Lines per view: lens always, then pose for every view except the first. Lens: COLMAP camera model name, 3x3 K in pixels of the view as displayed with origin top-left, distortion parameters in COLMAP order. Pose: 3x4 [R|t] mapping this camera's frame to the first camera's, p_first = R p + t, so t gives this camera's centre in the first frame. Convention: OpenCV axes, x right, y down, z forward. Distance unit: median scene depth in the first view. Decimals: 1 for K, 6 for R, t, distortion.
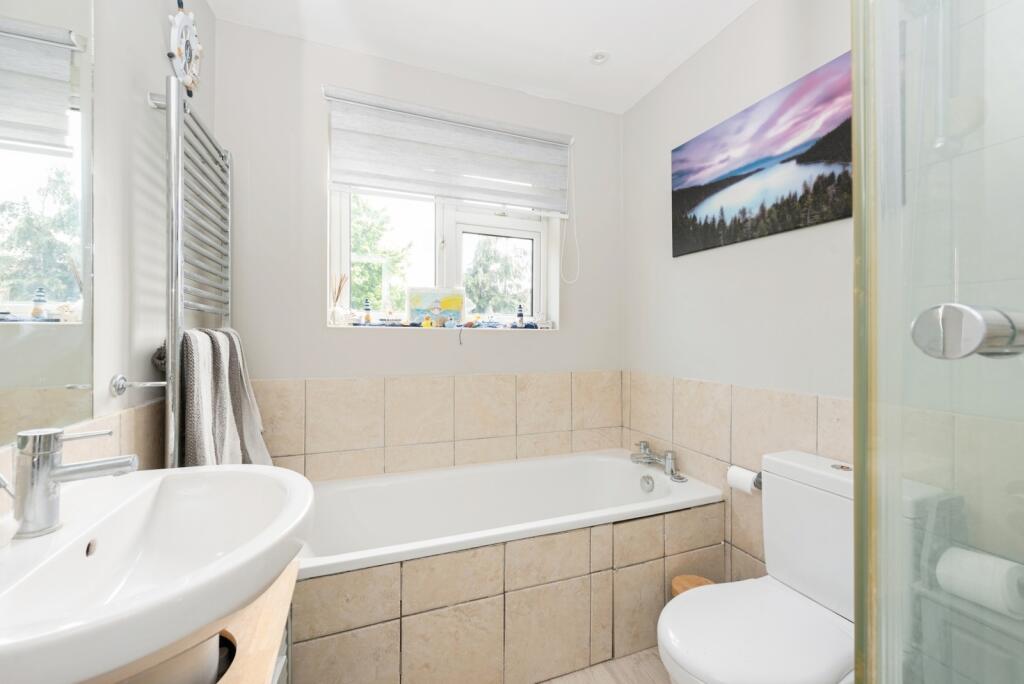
lens RADIAL K [[405.4, 0, 513.4], [0, 405.4, 339.9], [0, 0, 1]] dist [0.001878, -0.000507]
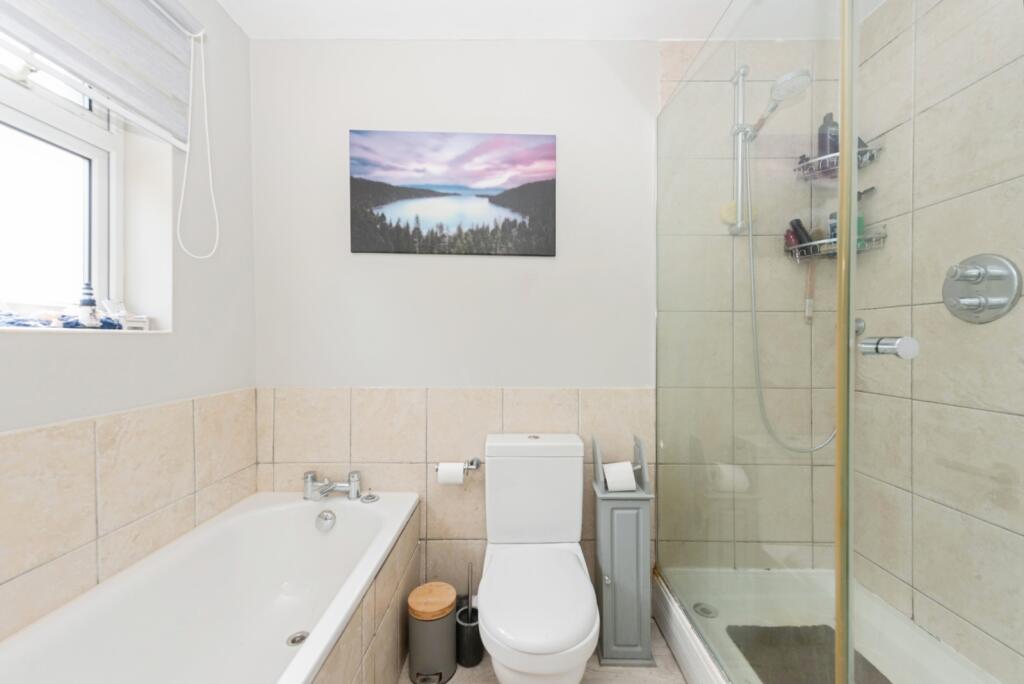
lens RADIAL K [[405.4, 0, 513.4], [0, 405.4, 339.9], [0, 0, 1]] dist [0.001878, -0.000507]
pose [[0.345330, -0.008271, 0.938445, -0.362238], [0.005102, 0.999963, 0.006936, -0.019690], [-0.938468, 0.002392, 0.345359, 0.419924]]
